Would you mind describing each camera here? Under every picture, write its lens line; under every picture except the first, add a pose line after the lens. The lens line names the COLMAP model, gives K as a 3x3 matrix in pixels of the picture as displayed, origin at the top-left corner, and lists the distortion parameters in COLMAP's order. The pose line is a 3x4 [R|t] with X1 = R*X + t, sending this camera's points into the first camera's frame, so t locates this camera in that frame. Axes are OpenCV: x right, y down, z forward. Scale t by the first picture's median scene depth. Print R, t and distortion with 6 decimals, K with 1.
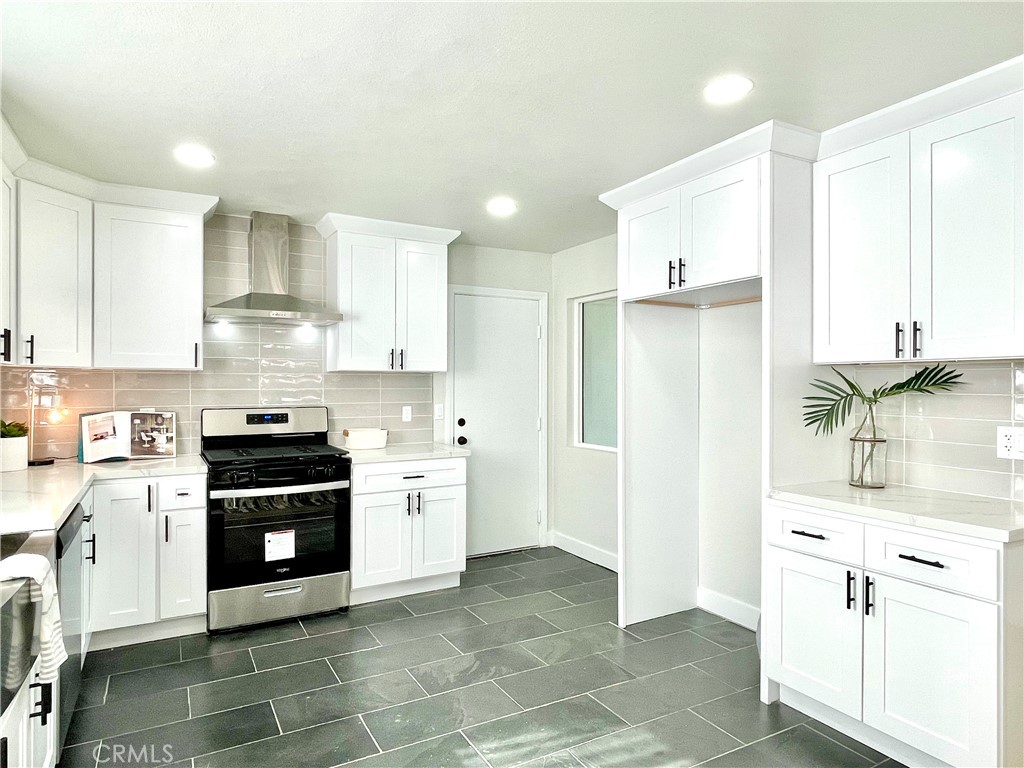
lens RADIAL K [[610.2, 0, 512.0], [0, 610.2, 384.0], [0, 0, 1]] dist [0.000637, -0.002810]
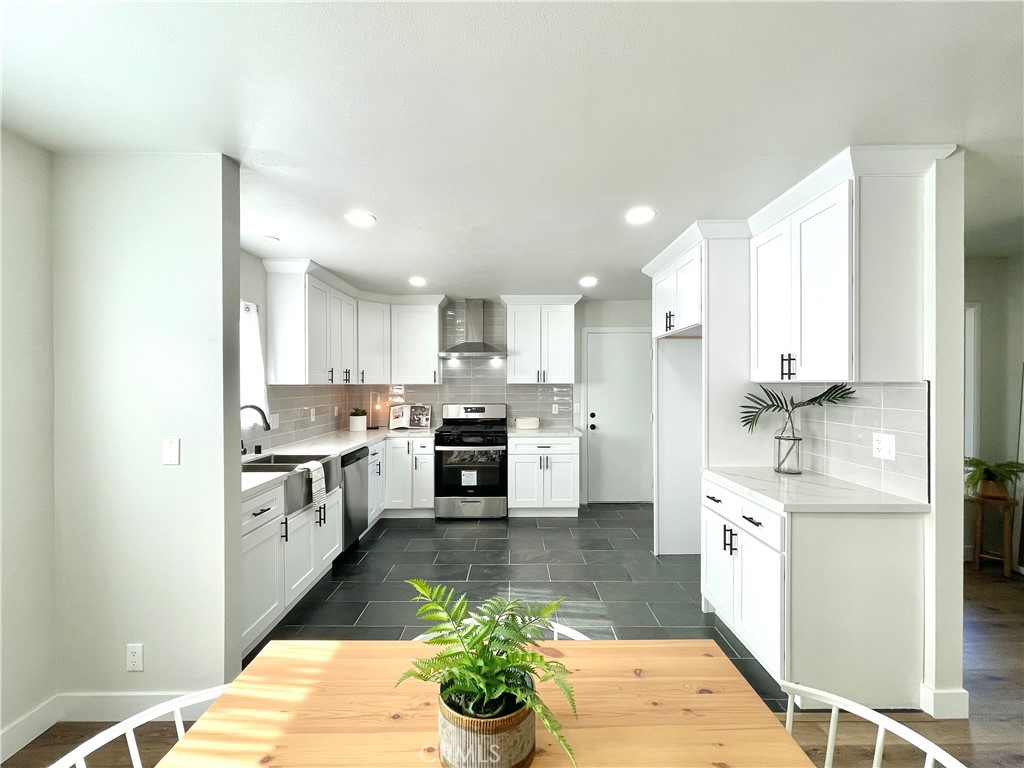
lens RADIAL K [[445.6, 0, 512.0], [0, 445.6, 384.0], [0, 0, 1]] dist [0.001606, 0.000006]
pose [[0.871795, -0.003152, -0.489861, 0.401962], [0.003479, 0.999994, -0.000244, -0.023548], [0.489859, -0.001491, 0.871800, -0.127698]]
